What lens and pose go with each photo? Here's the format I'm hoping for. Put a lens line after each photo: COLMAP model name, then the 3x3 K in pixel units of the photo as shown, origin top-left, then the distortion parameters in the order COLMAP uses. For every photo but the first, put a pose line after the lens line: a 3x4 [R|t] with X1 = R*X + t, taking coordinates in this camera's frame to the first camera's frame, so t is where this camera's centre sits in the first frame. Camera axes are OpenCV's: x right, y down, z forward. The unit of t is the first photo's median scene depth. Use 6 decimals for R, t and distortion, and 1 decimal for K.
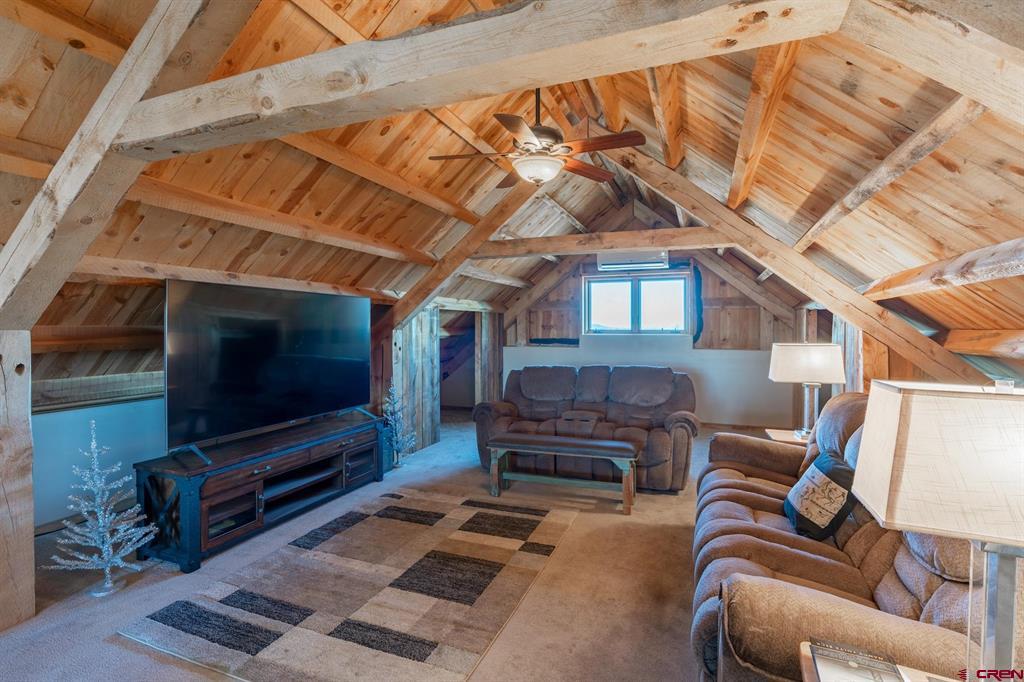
lens RADIAL K [[465.8, 0, 510.6], [0, 465.8, 342.6], [0, 0, 1]] dist [-0.009756, 0.004657]
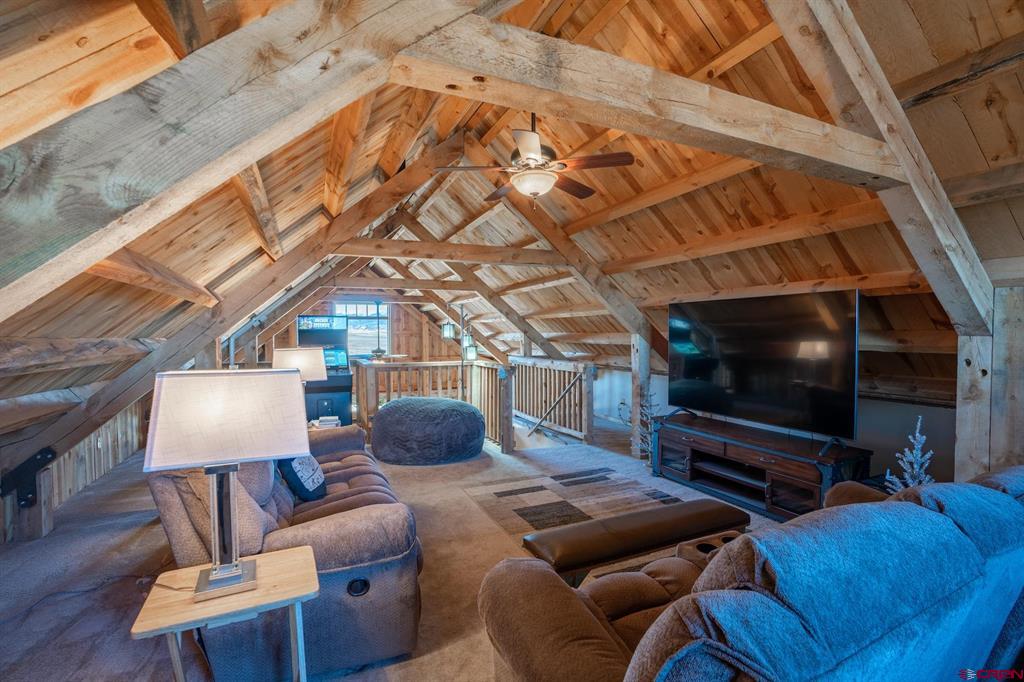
lens RADIAL K [[465.8, 0, 511.2], [0, 465.8, 337.3], [0, 0, 1]] dist [-0.009756, 0.004657]
pose [[-0.707405, 0.012481, -0.706699, 0.818636], [-0.015999, 0.999305, 0.033664, -0.058533], [0.706628, 0.035121, -0.706713, 1.679834]]
